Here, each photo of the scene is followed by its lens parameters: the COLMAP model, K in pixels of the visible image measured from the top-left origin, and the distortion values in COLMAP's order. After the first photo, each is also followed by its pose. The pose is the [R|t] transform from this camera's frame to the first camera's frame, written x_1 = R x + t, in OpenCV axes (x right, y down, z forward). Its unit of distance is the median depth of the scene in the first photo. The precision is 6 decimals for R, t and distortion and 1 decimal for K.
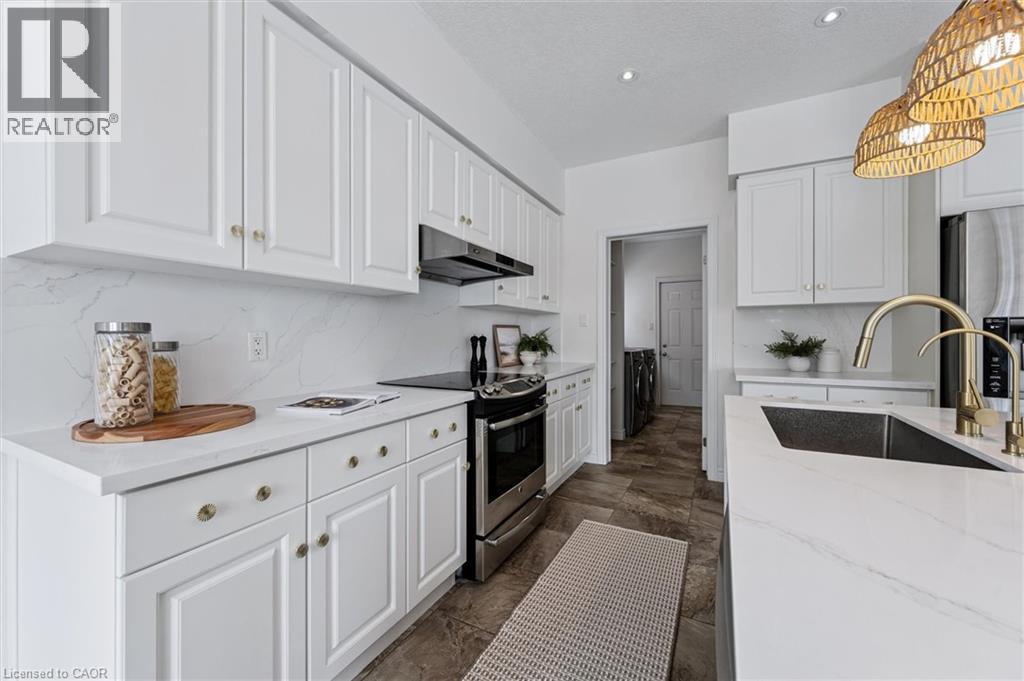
lens RADIAL K [[399.2, 0, 512.8], [0, 399.2, 335.2], [0, 0, 1]] dist [0.003431, -0.000047]
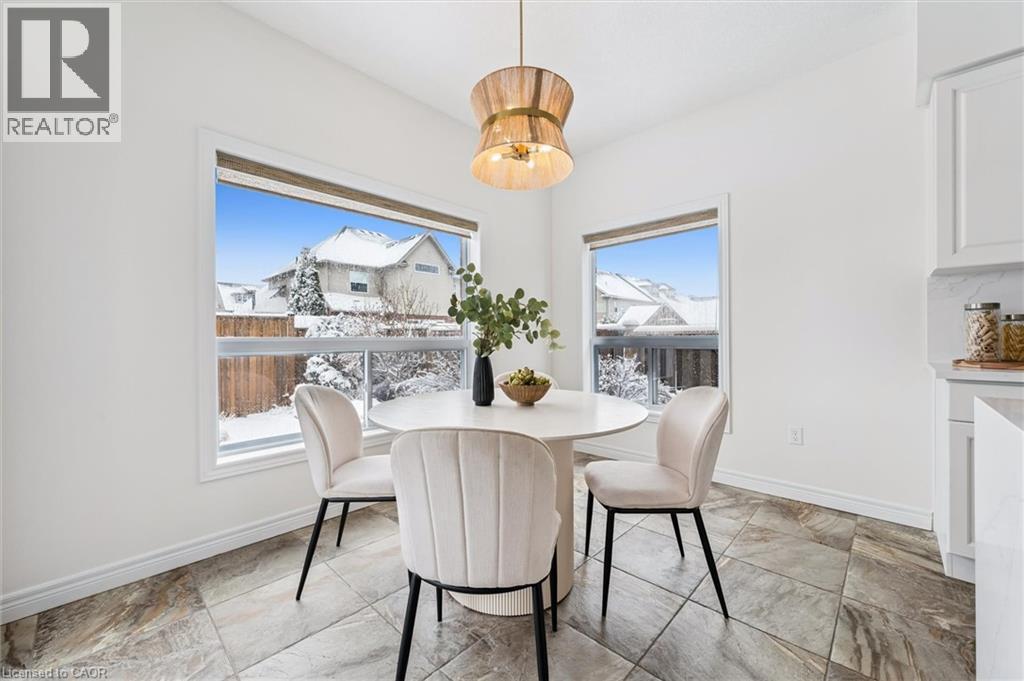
lens RADIAL K [[399.2, 0, 515.1], [0, 399.2, 336.7], [0, 0, 1]] dist [0.003431, -0.000047]
pose [[-0.280778, 0.007715, -0.959742, 1.325114], [0.003258, 0.999970, 0.007086, 0.096115], [0.959767, -0.001138, -0.280795, -0.482478]]
